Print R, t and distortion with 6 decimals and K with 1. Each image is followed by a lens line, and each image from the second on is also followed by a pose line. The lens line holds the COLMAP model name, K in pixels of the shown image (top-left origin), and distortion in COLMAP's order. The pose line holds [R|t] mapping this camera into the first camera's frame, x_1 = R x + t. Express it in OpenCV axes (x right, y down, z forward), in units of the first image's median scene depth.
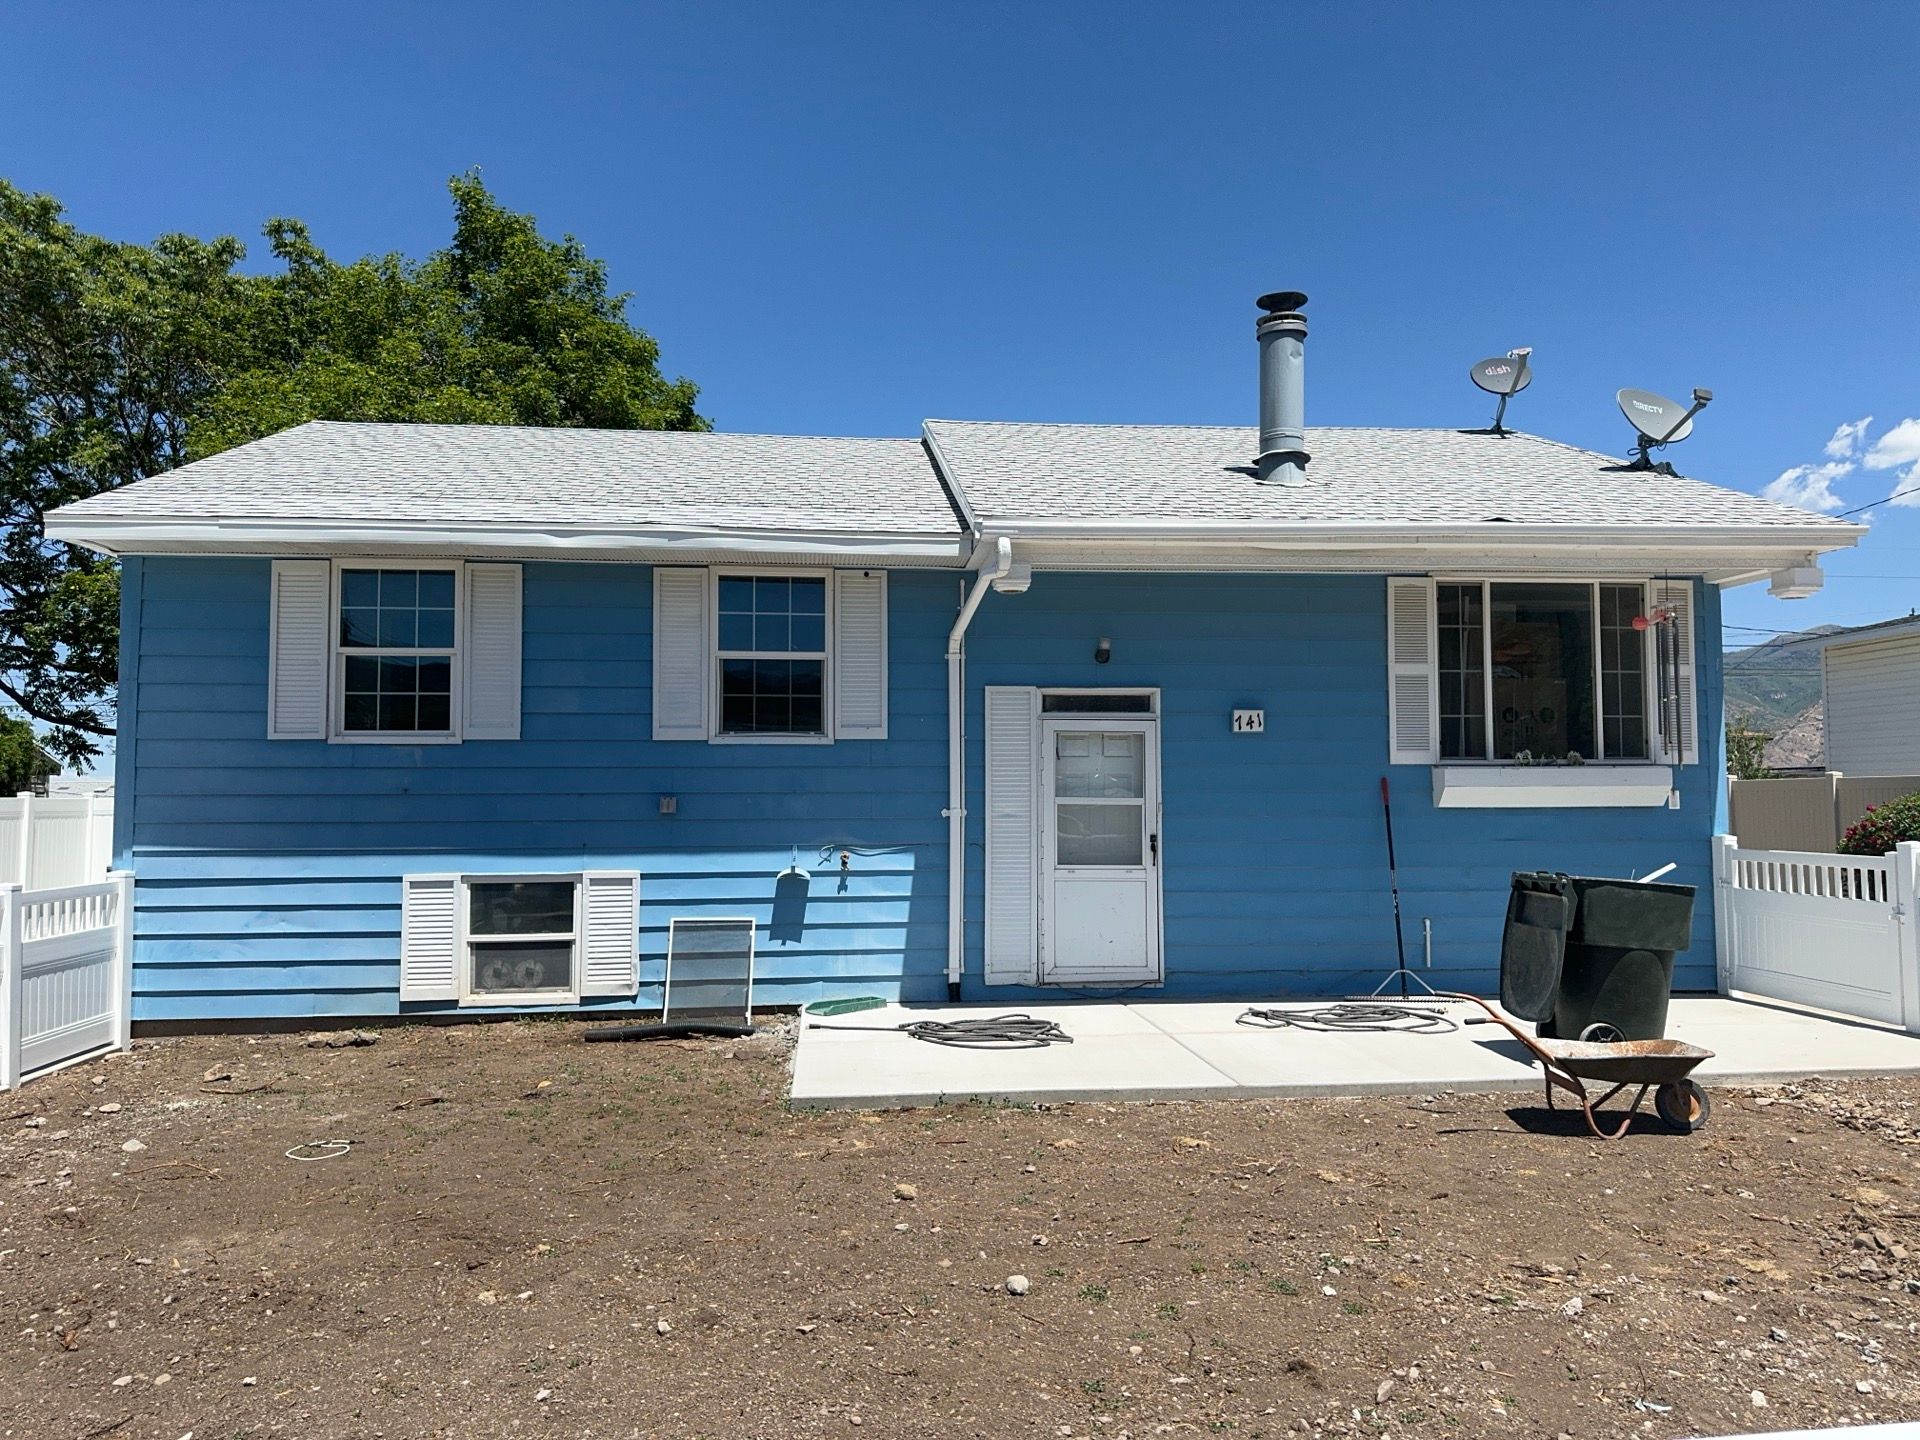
lens RADIAL K [[1405.0, 0, 960.0], [0, 1405.0, 720.0], [0, 0, 1]] dist [0.142729, -0.251989]
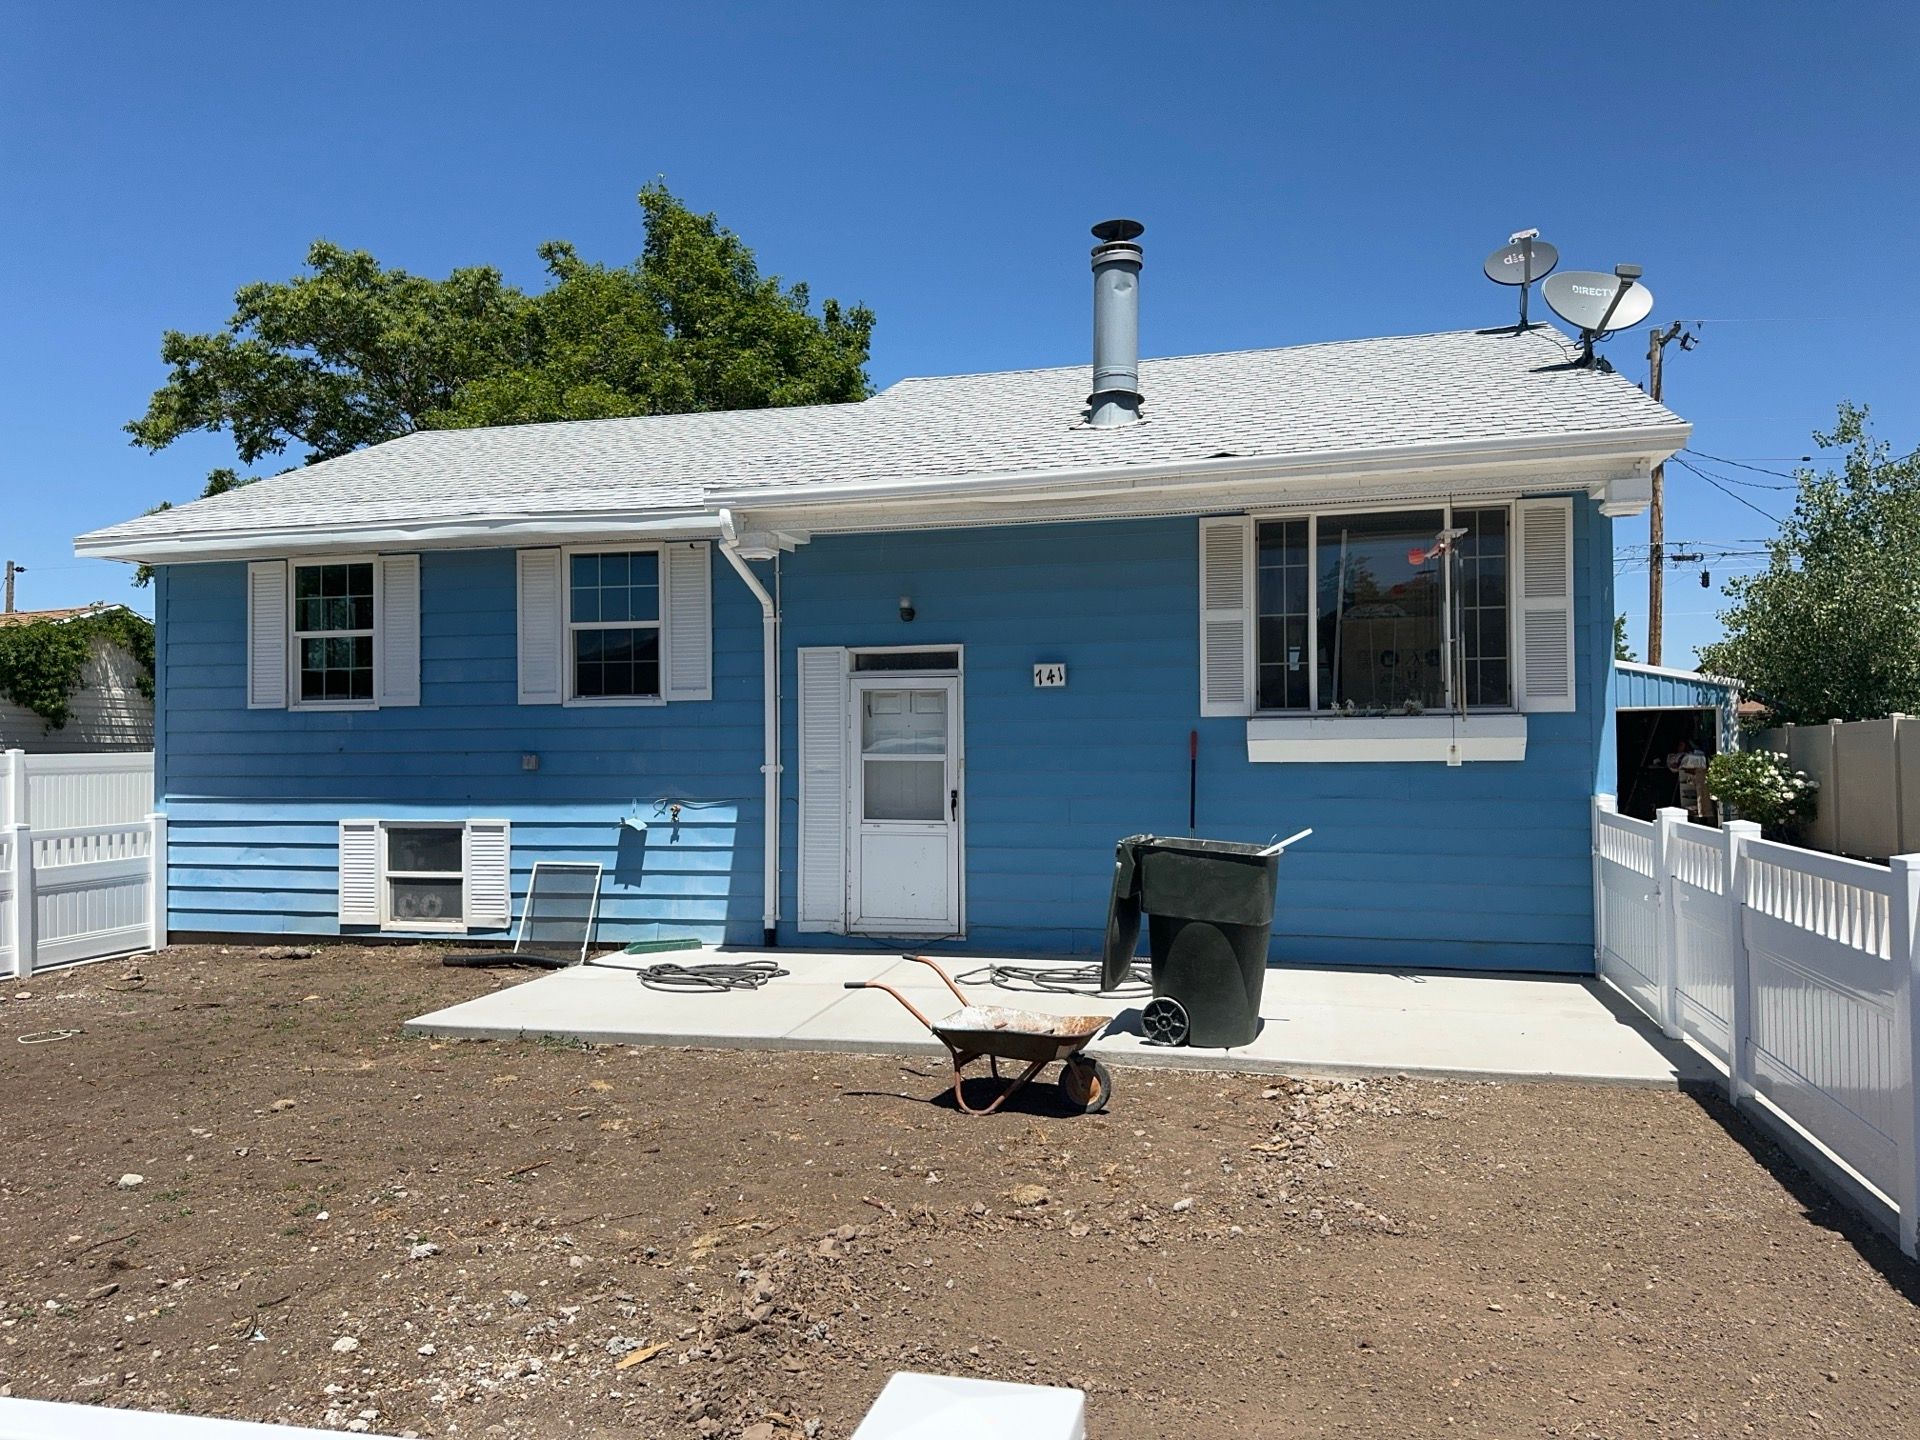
lens RADIAL K [[1405.0, 0, 960.0], [0, 1405.0, 720.0], [0, 0, 1]] dist [0.142729, -0.251989]
pose [[0.932248, -0.010513, -0.361668, 0.515798], [0.026871, 0.998829, 0.040229, -0.009496], [0.360821, -0.047222, 0.931439, 0.069808]]
